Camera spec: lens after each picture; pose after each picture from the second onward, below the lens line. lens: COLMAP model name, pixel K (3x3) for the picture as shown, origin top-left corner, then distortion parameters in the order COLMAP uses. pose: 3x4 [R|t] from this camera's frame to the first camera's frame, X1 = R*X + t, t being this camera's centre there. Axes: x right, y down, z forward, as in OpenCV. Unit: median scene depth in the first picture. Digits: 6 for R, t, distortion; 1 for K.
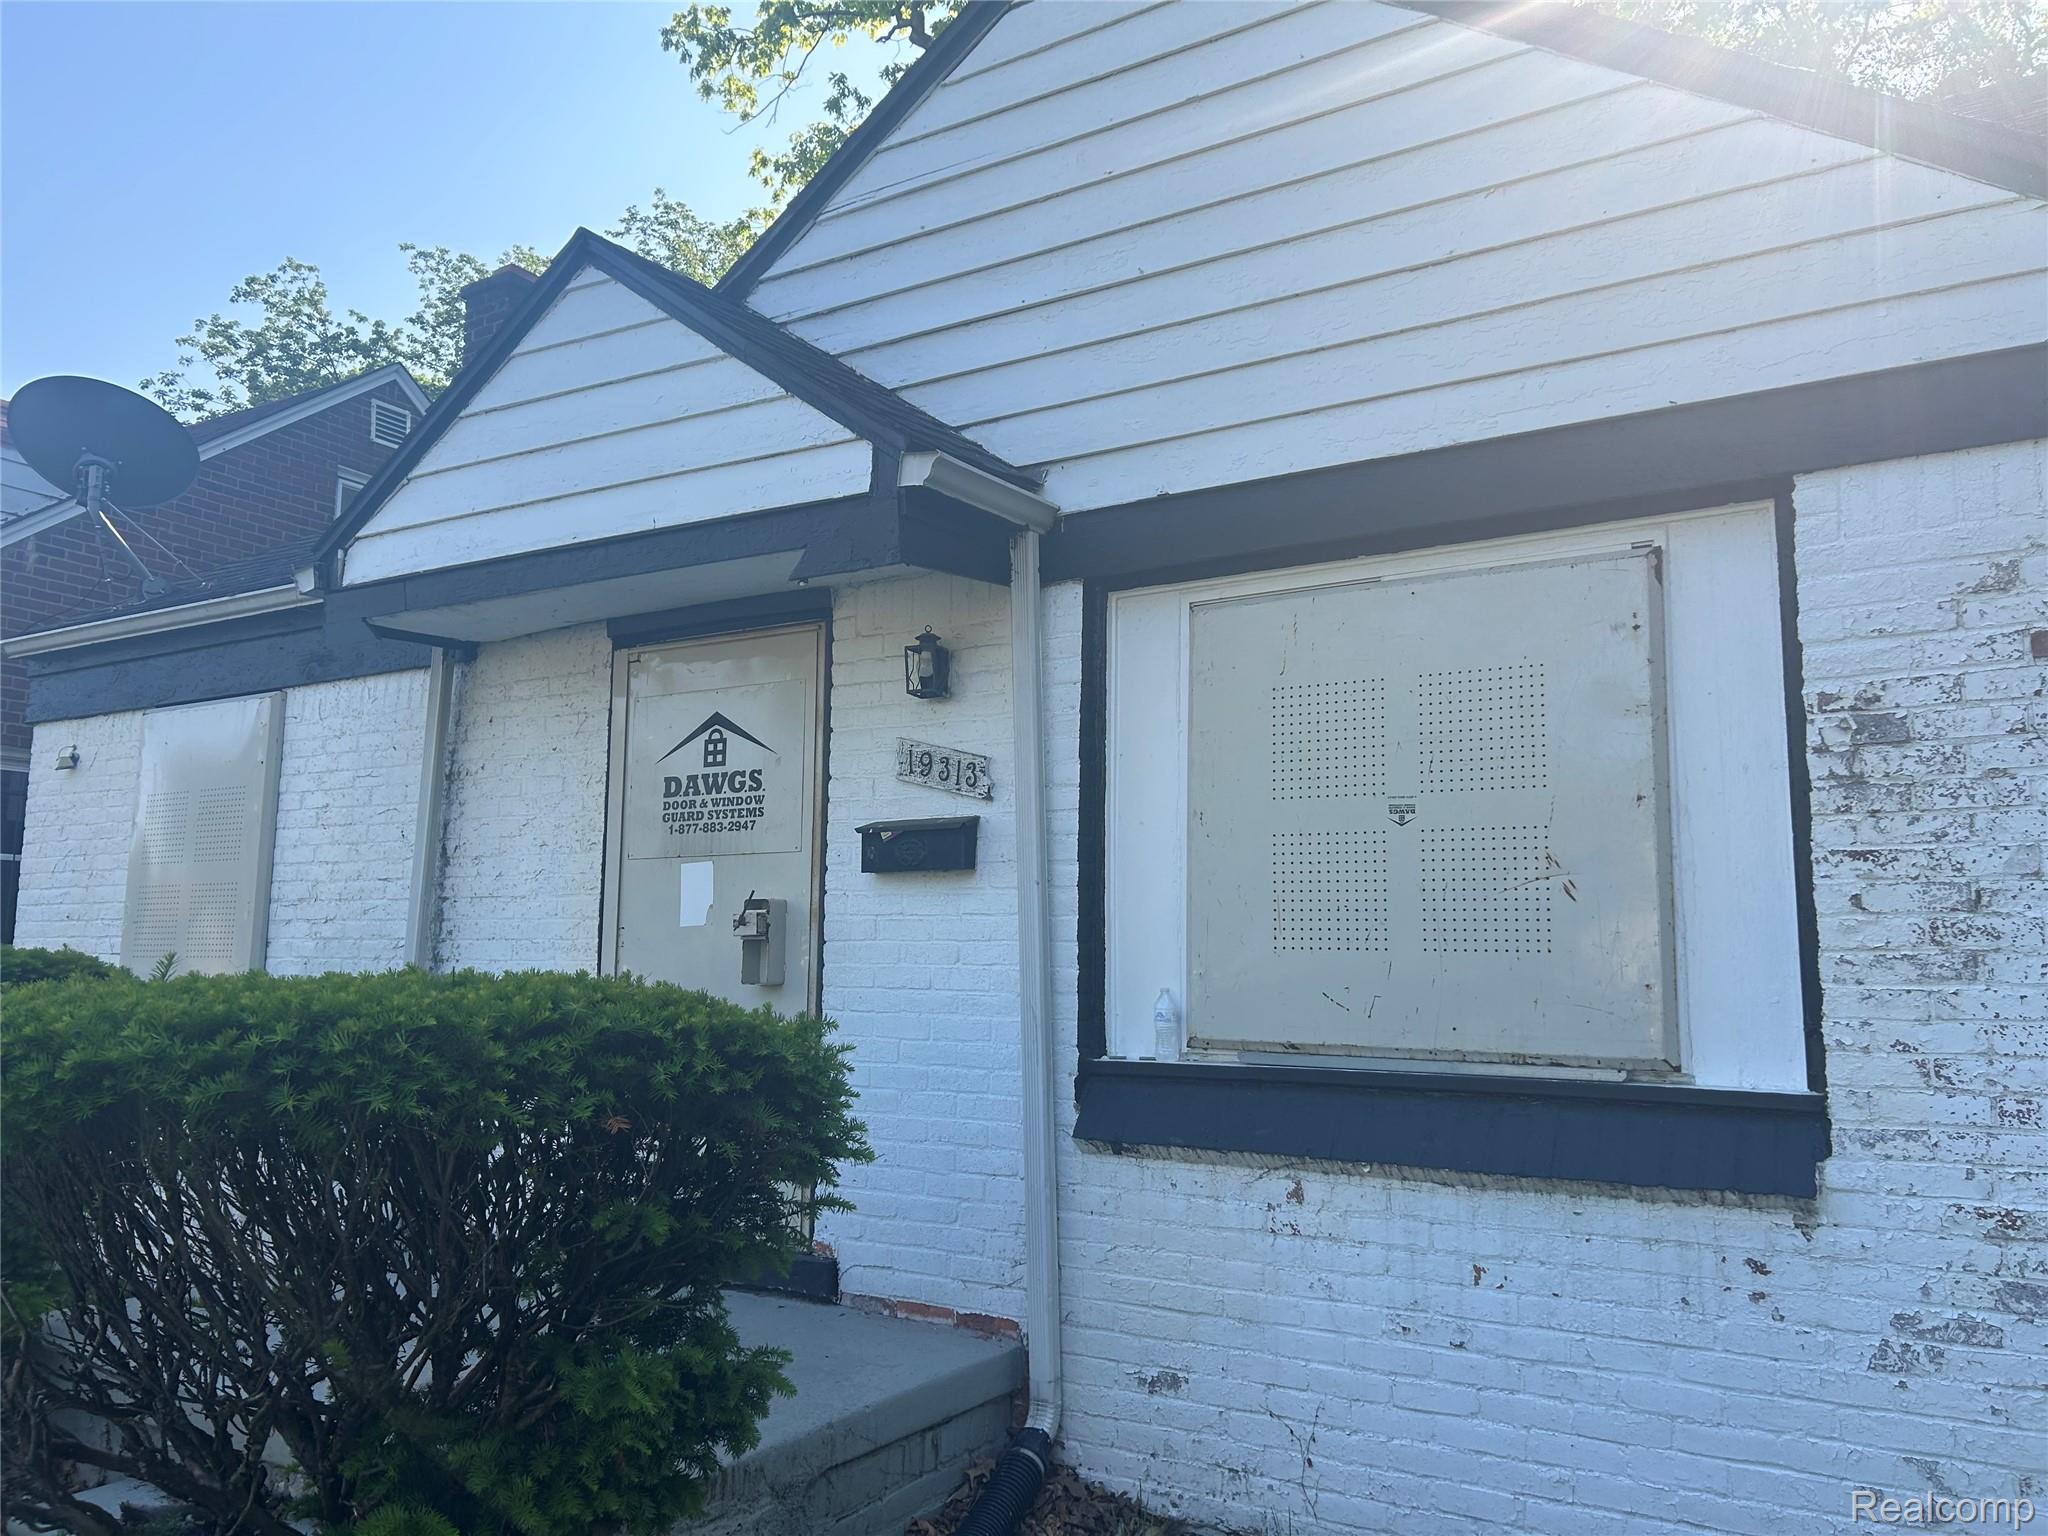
lens RADIAL K [[1554.2, 0, 1024.0], [0, 1554.2, 768.0], [0, 0, 1]] dist [0.121748, -0.130011]
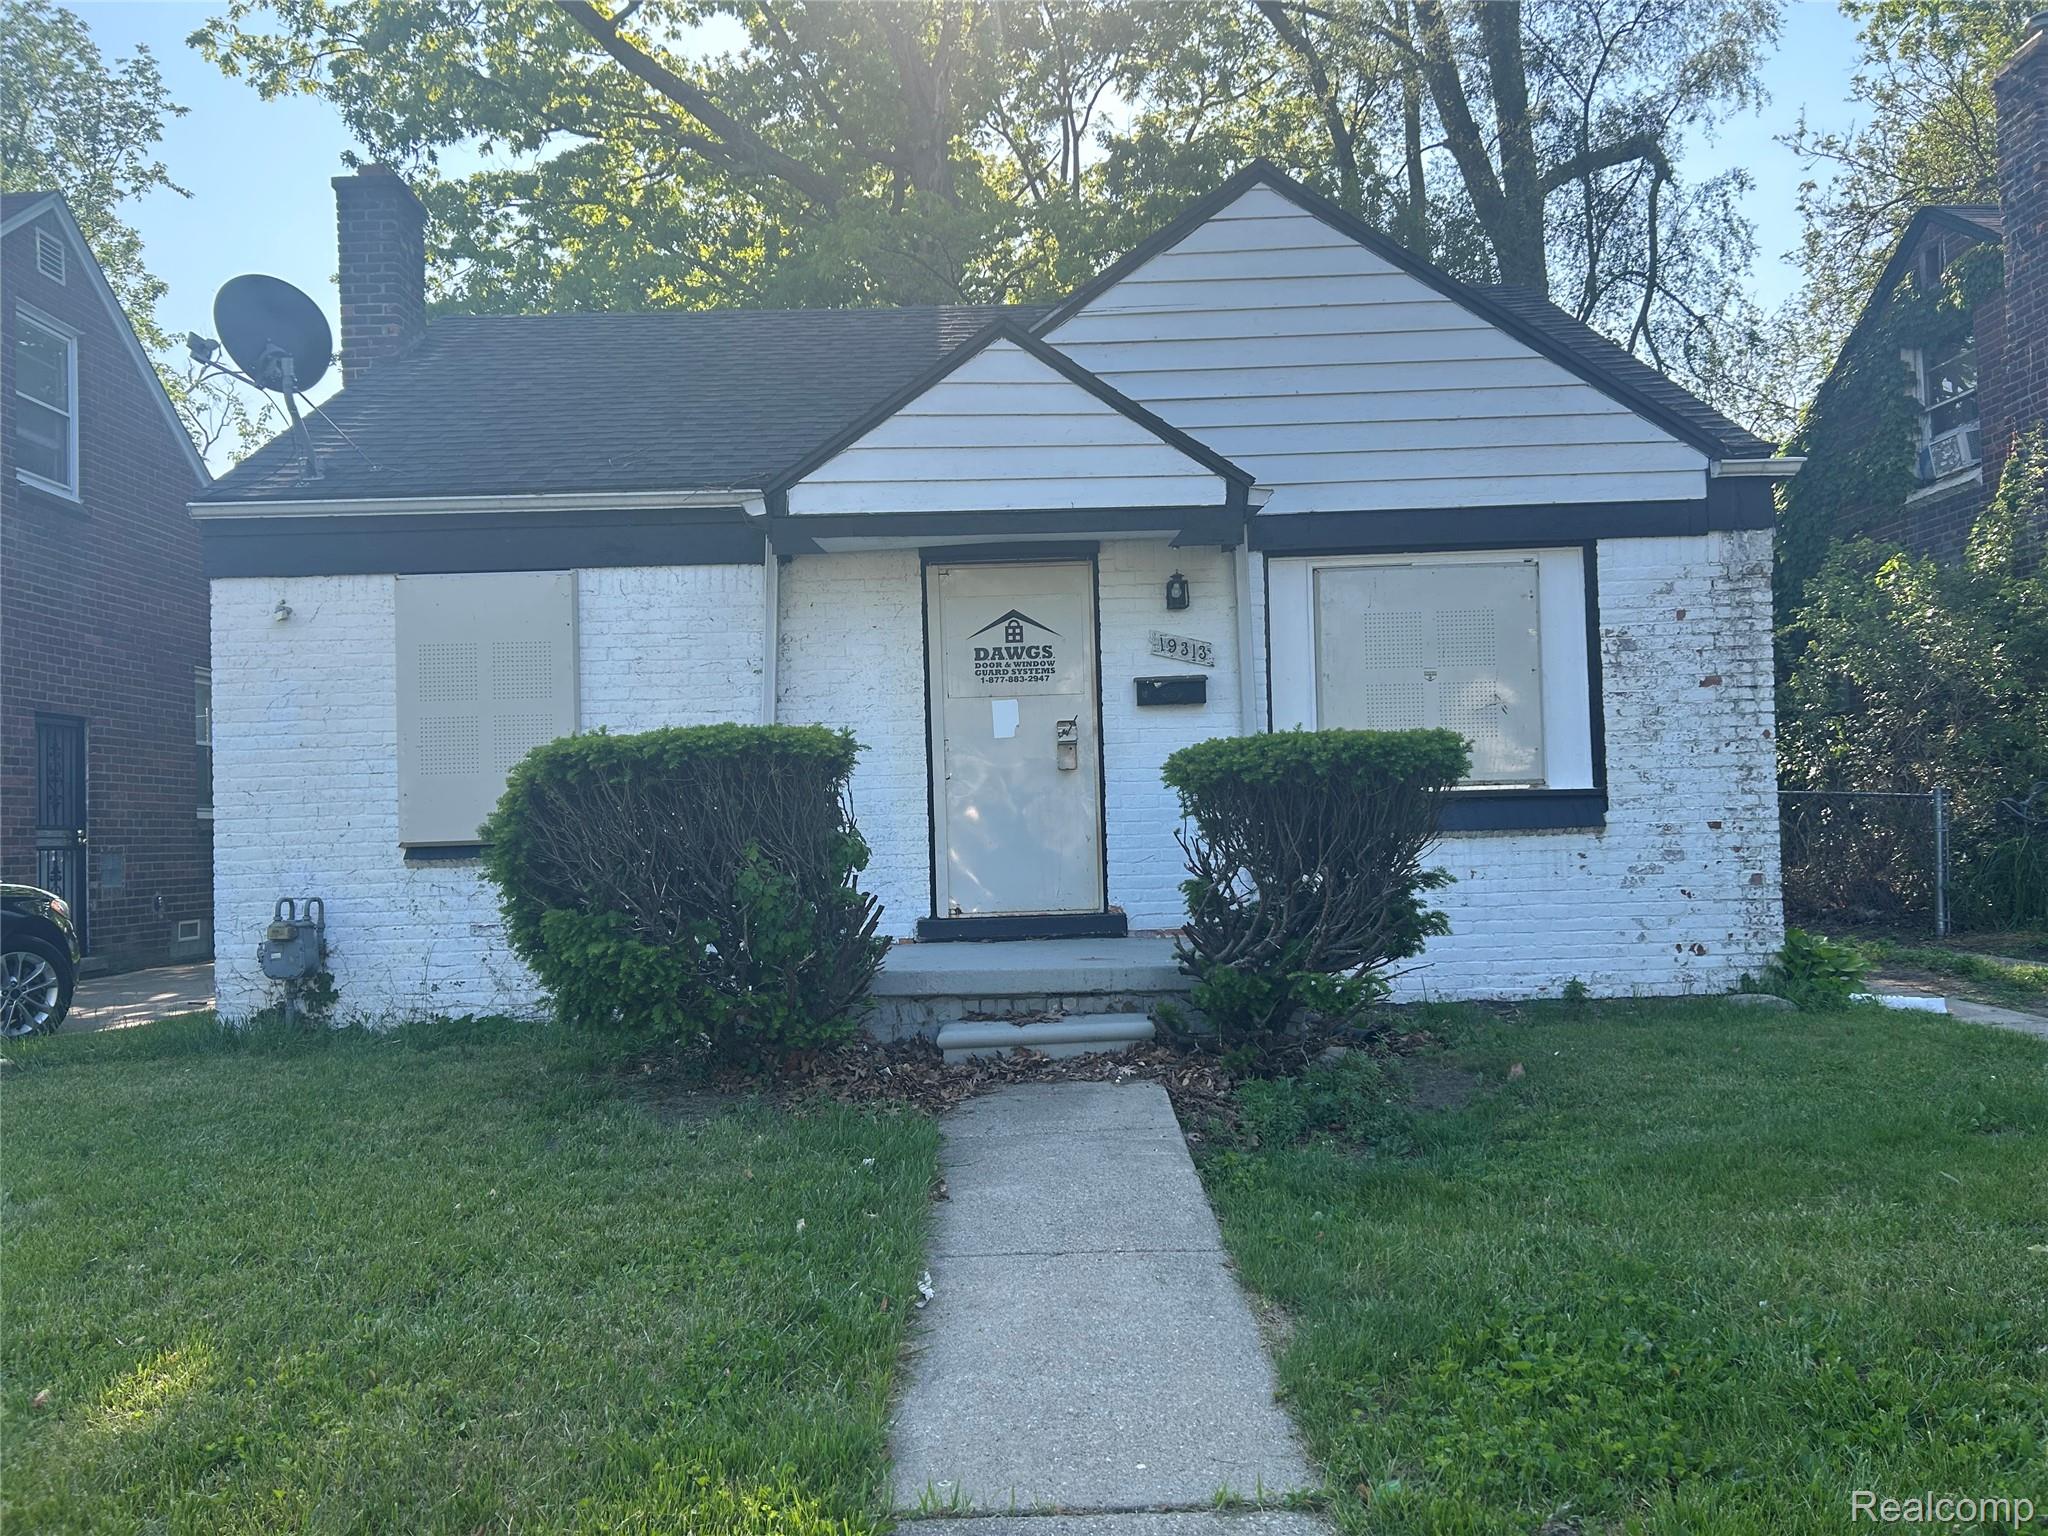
lens RADIAL K [[1554.2, 0, 1024.0], [0, 1554.2, 768.0], [0, 0, 1]] dist [0.121748, -0.130011]
pose [[0.837177, -0.016904, 0.546670, -1.272167], [-0.029769, 0.996632, 0.076407, 0.006196], [-0.546121, -0.080240, 0.833855, -0.459292]]
